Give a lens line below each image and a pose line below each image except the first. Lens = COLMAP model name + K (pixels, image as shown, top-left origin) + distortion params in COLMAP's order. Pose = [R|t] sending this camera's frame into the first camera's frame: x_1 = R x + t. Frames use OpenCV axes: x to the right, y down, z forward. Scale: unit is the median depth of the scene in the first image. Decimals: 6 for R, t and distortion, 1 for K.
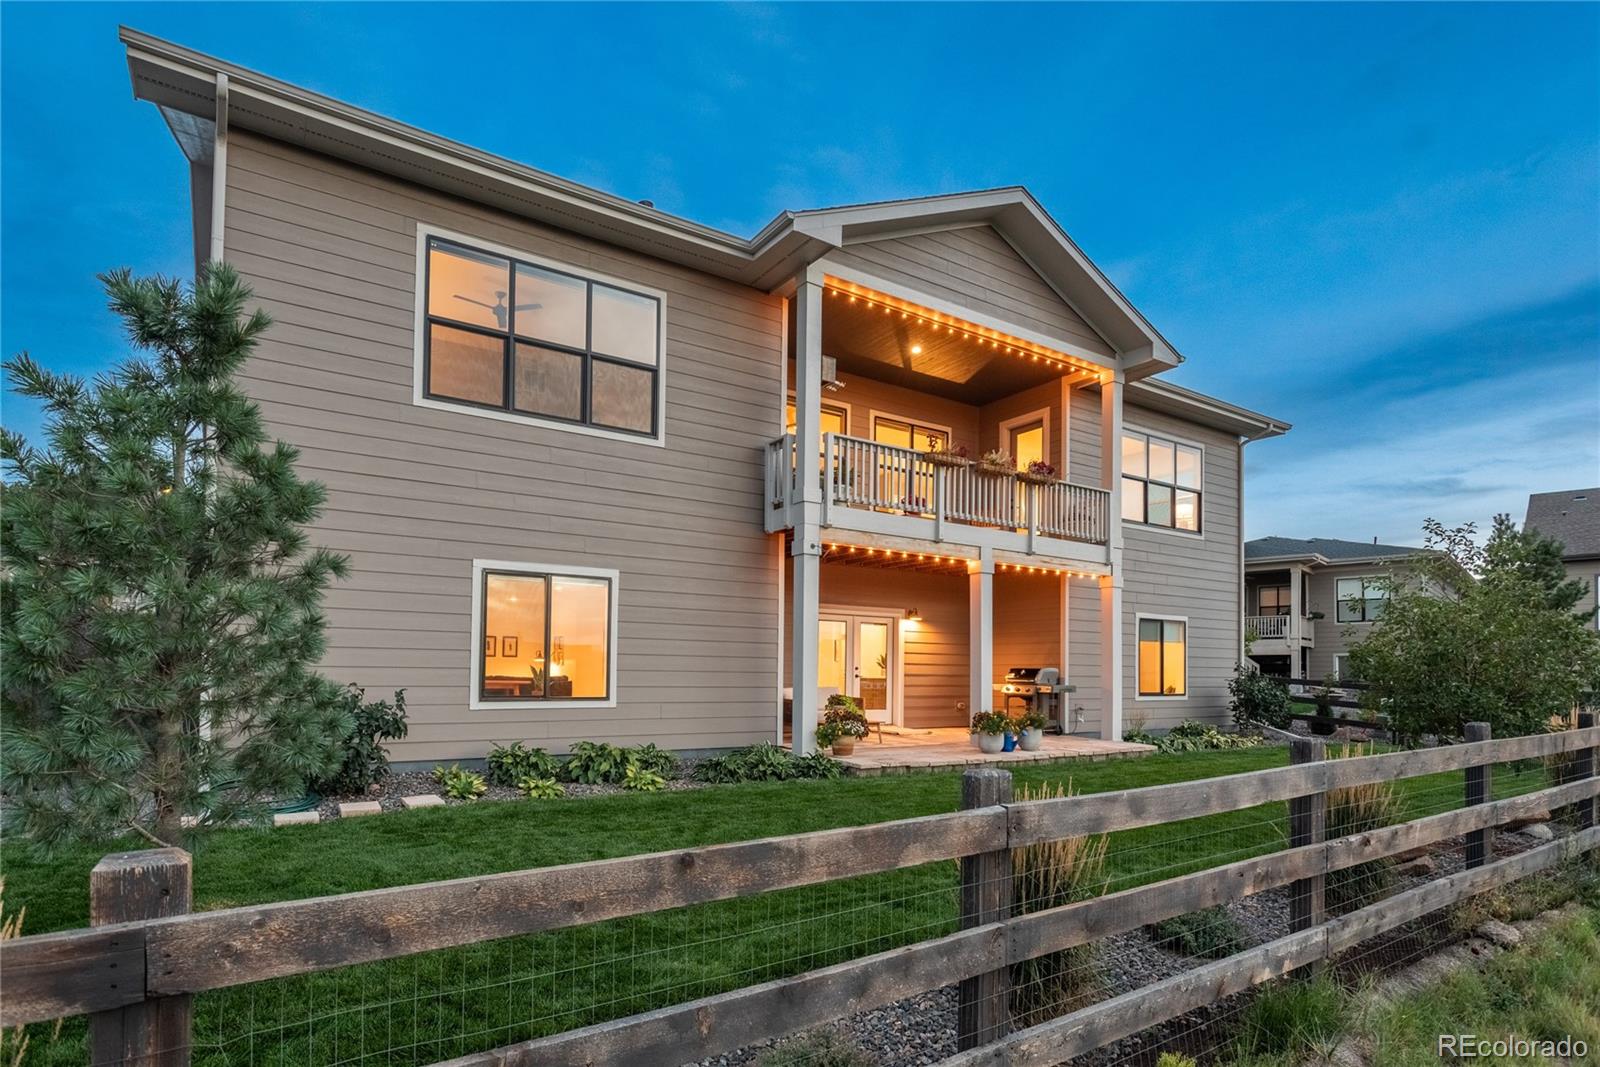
lens RADIAL K [[809.1, 0, 800.0], [0, 809.1, 533.5], [0, 0, 1]] dist [-0.001808, -0.000531]
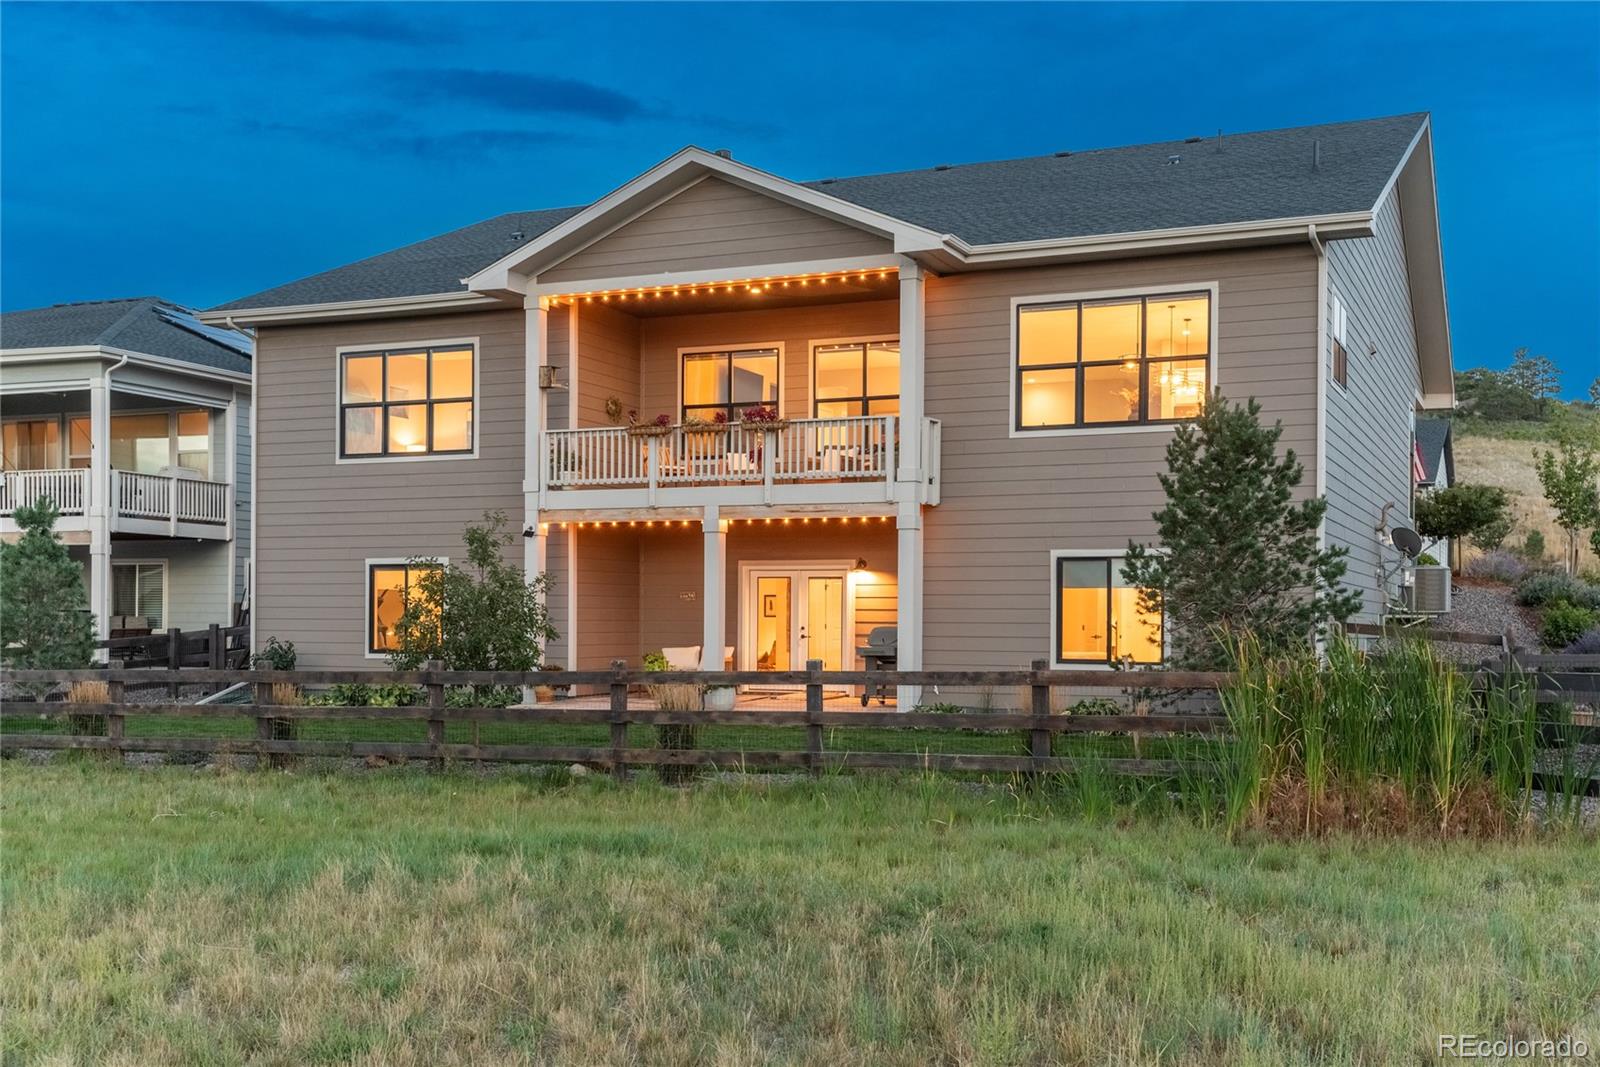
lens RADIAL K [[1709.7, 0, 800.0], [0, 1709.7, 533.5], [0, 0, 1]] dist [-0.000641, -0.000653]
pose [[0.534224, -0.059227, -0.843265, 2.309232], [0.136849, 0.990444, 0.017132, 0.034282], [0.834192, -0.124552, 0.537224, -0.061603]]
